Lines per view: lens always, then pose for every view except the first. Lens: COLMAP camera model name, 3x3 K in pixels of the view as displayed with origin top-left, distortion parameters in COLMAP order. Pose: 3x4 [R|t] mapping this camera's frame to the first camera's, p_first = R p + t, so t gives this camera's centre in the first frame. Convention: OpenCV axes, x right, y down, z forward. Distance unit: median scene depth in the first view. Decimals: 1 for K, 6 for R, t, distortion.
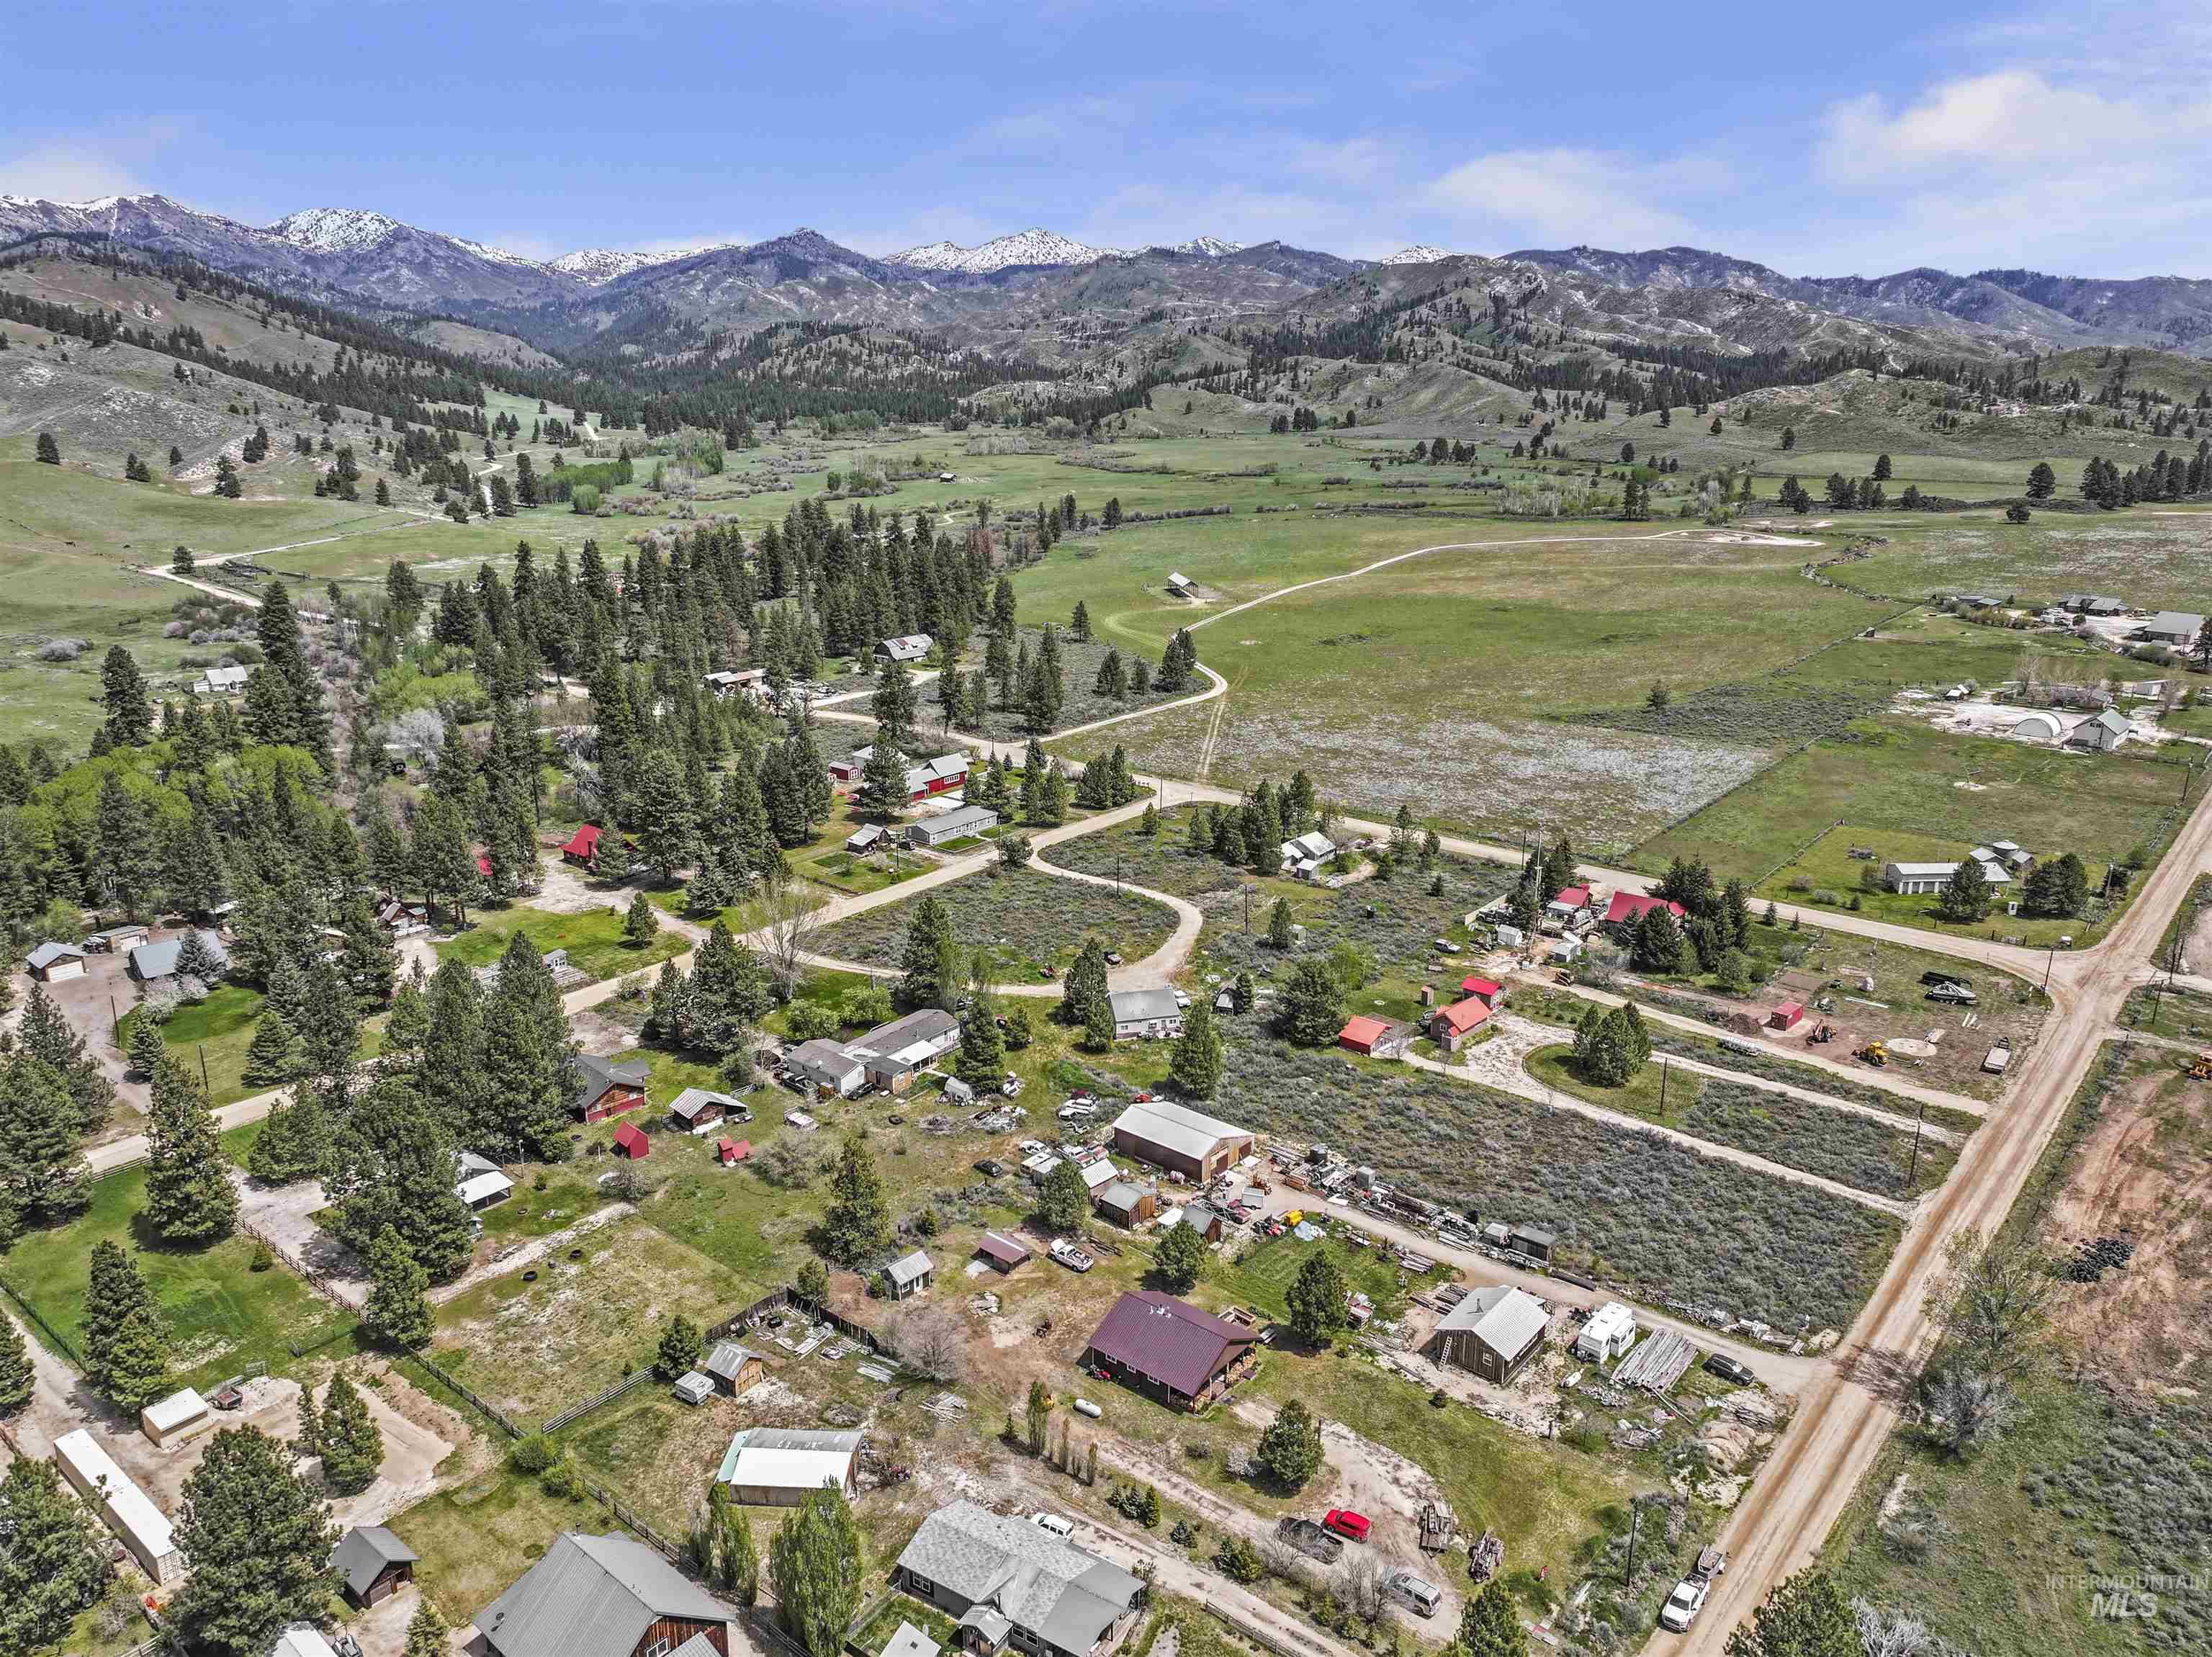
lens RADIAL K [[1546.5, 0, 1117.4], [0, 1546.5, 848.8], [0, 0, 1]] dist [0.001609, 0.010314]
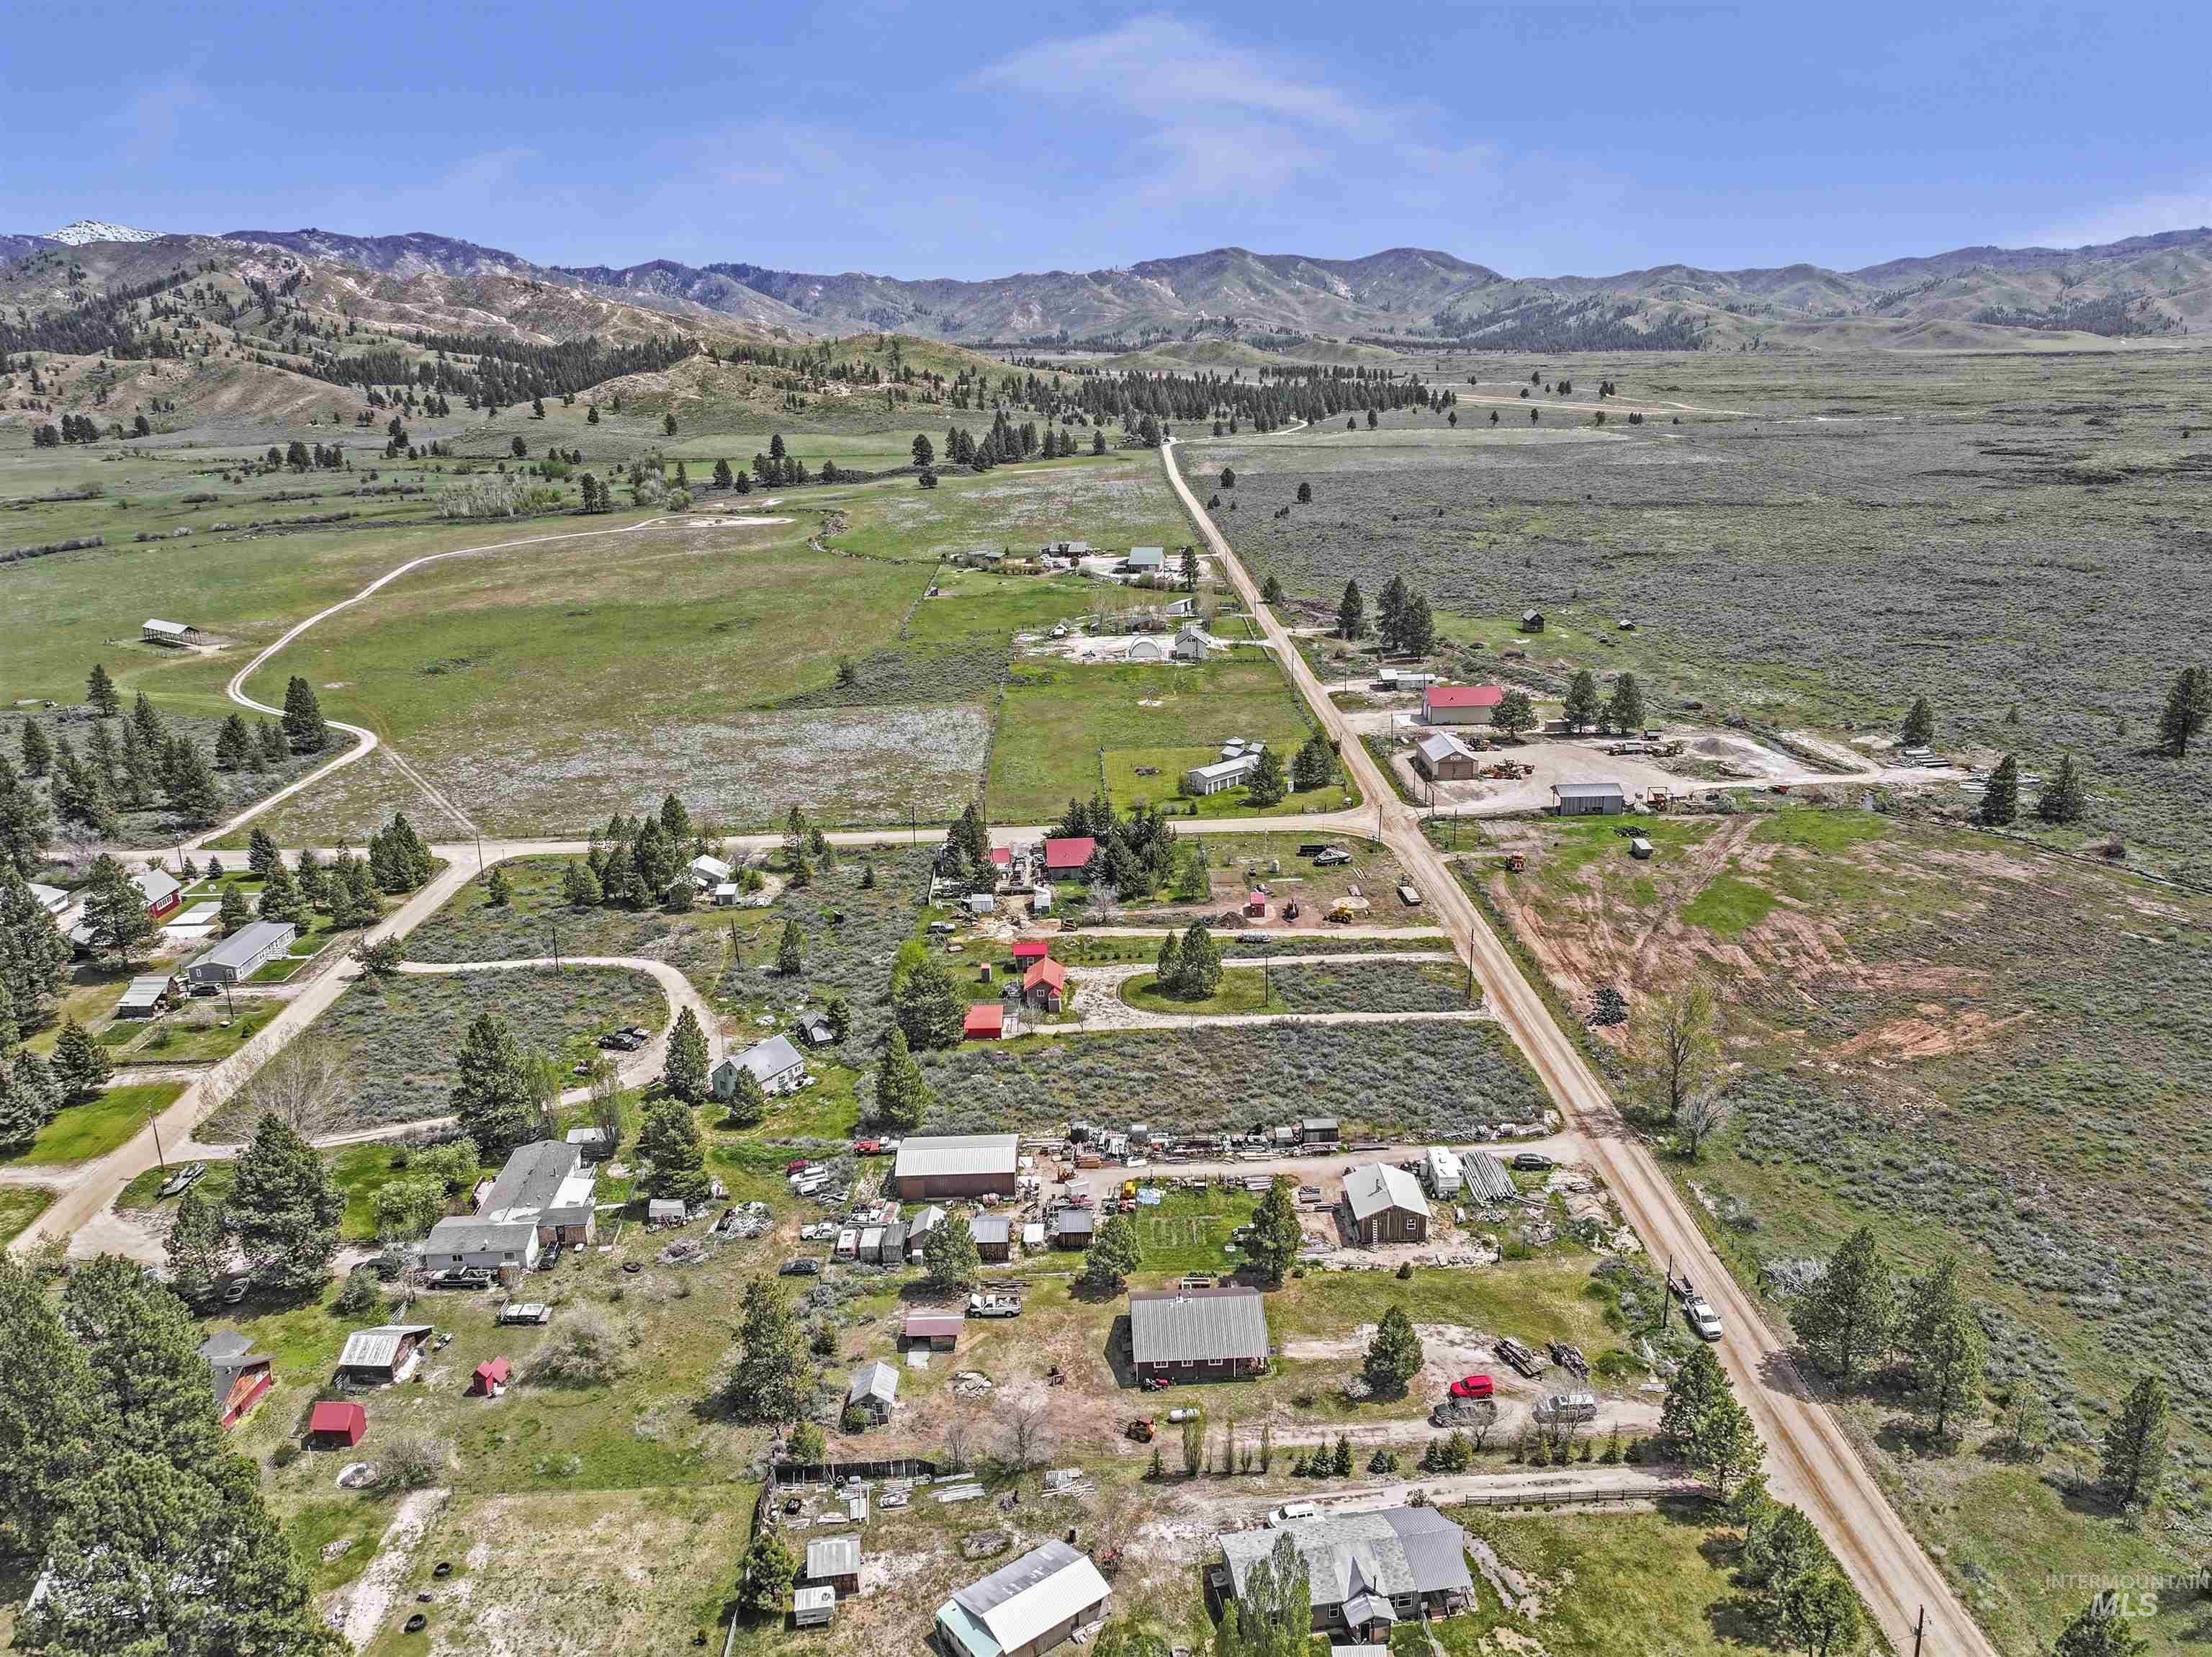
lens RADIAL K [[1595.7, 0, 1106.0], [0, 1595.7, 828.5], [0, 0, 1]] dist [0.007488, 0.008902]
pose [[0.754037, -0.206257, 0.623607, -0.311999], [0.215742, 0.974515, 0.061454, -0.036898], [-0.620389, 0.088200, 0.779319, 0.108827]]
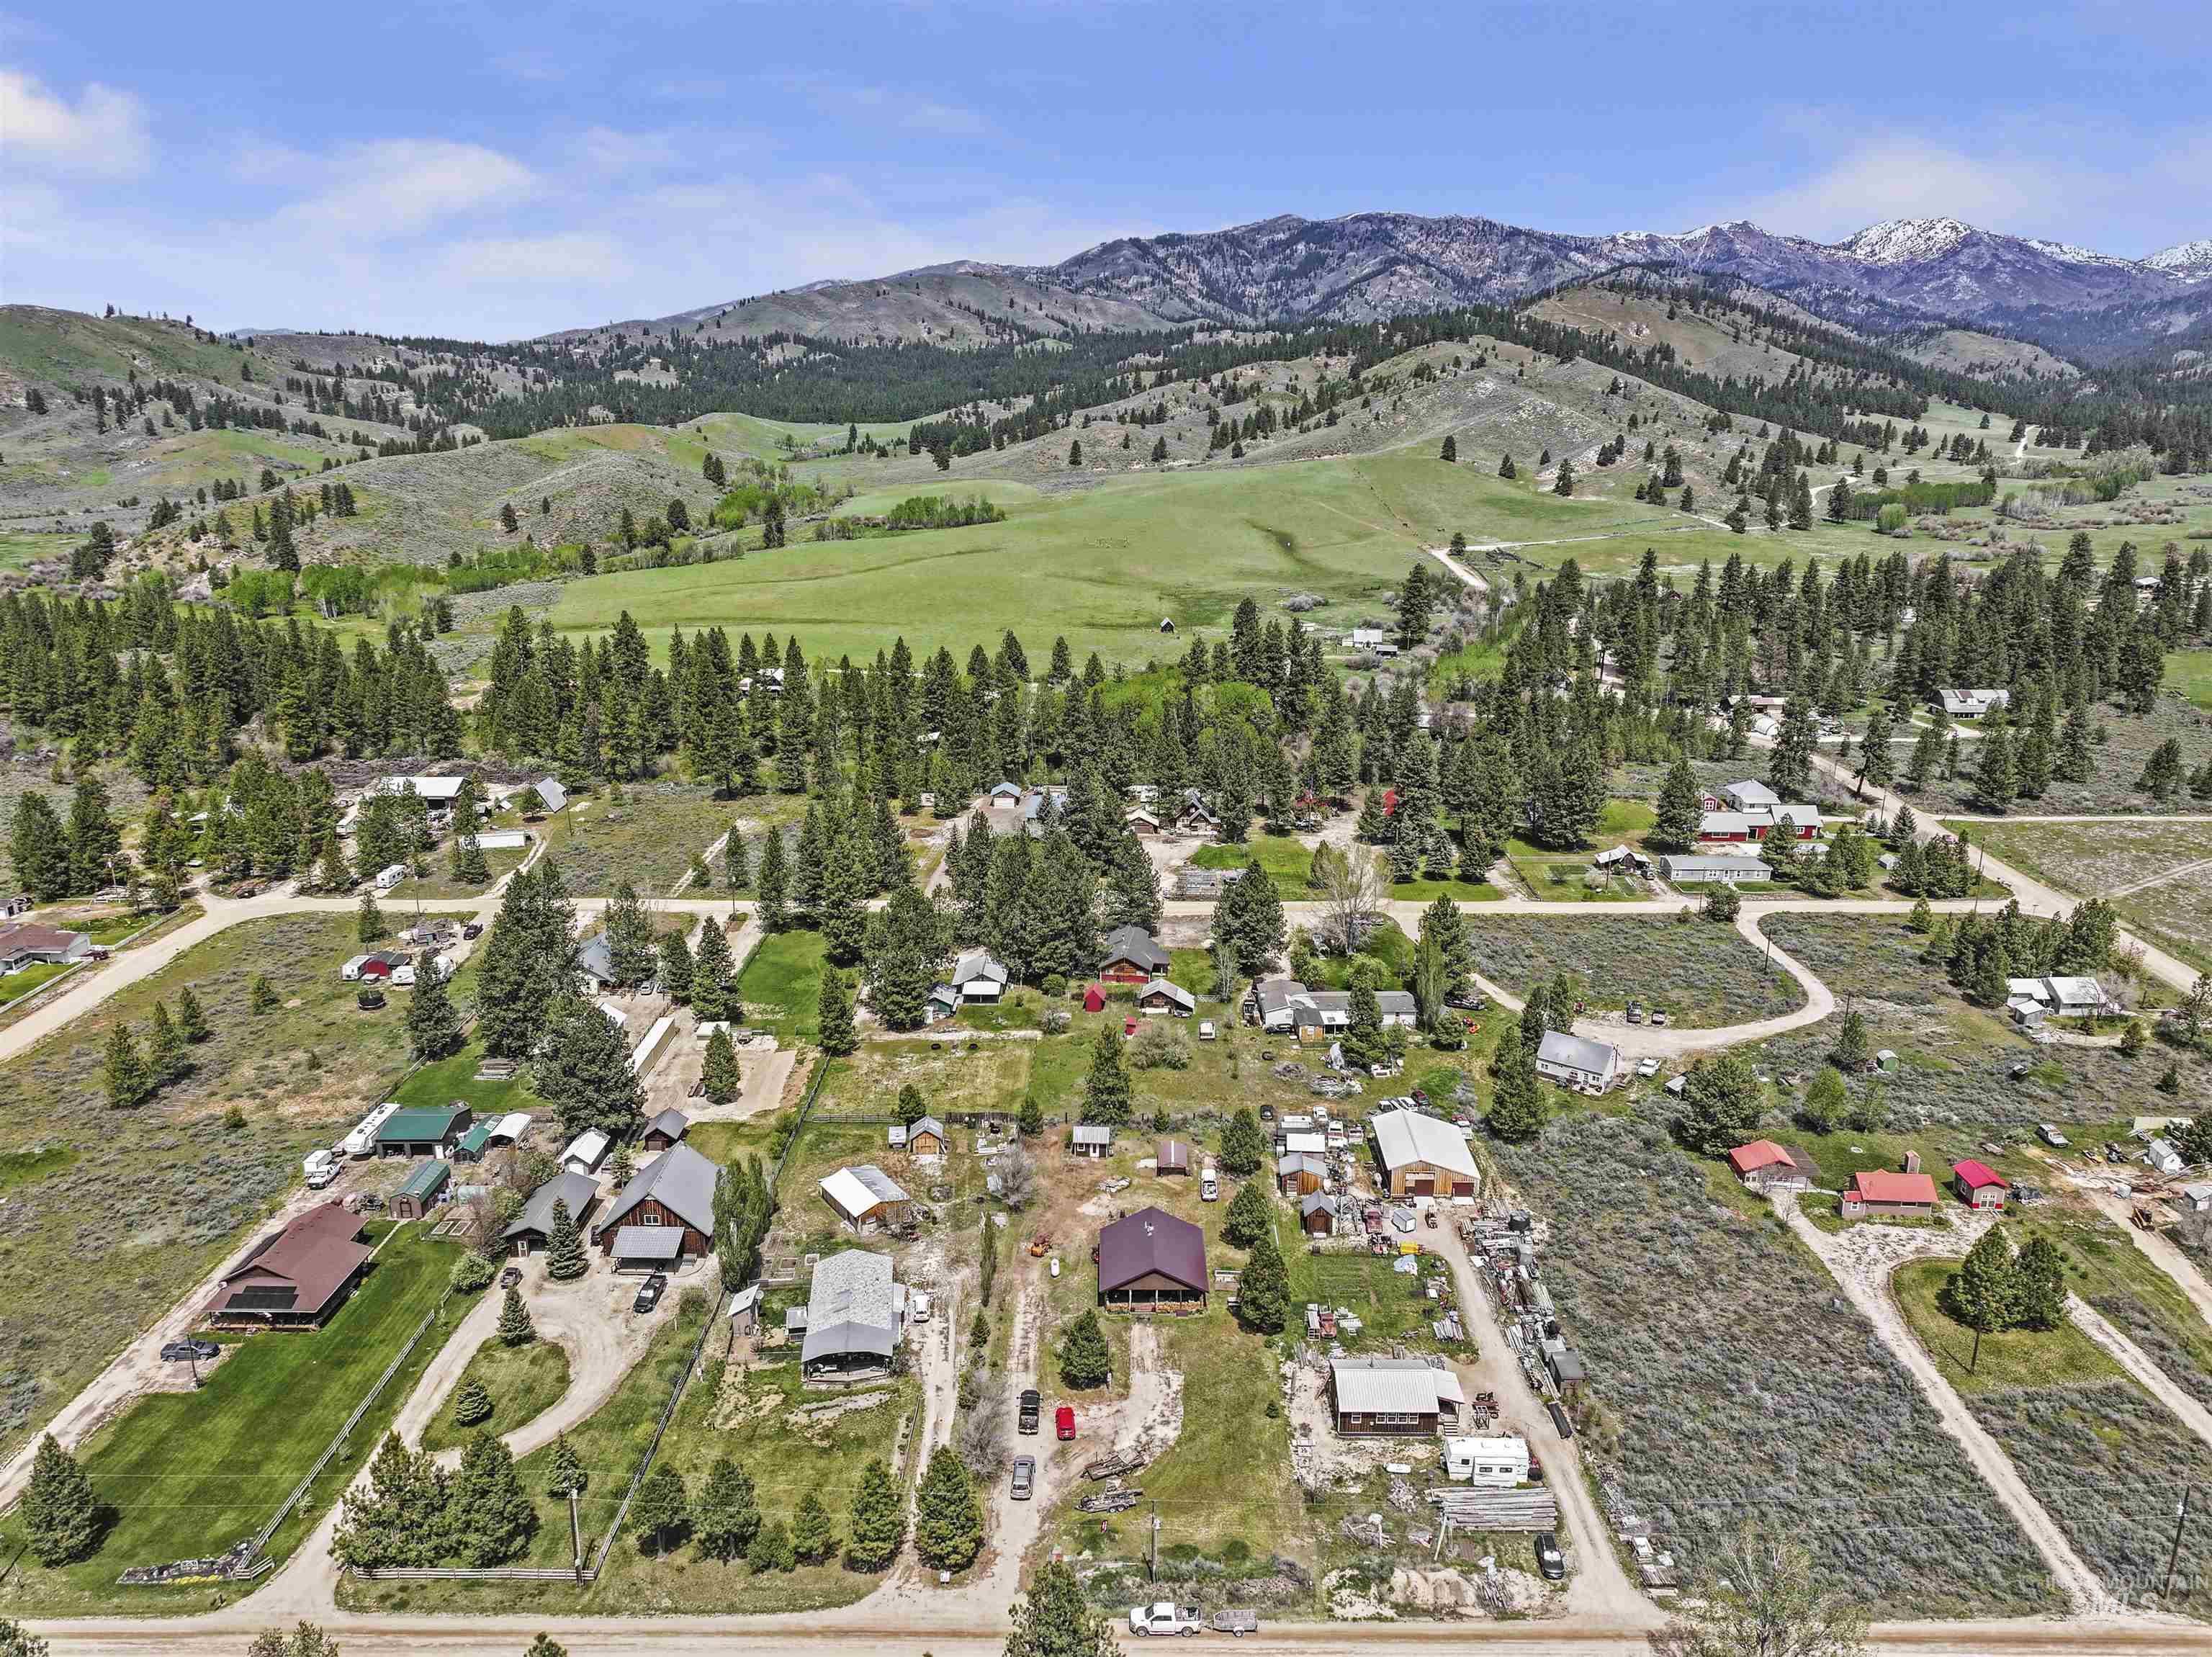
lens RADIAL K [[1546.5, 0, 1117.4], [0, 1546.5, 848.8], [0, 0, 1]] dist [0.001609, 0.010314]
pose [[0.631935, 0.225636, -0.741449, 0.423040], [-0.230134, 0.968163, 0.098486, -0.041811], [0.740065, 0.108396, 0.663742, 0.105333]]
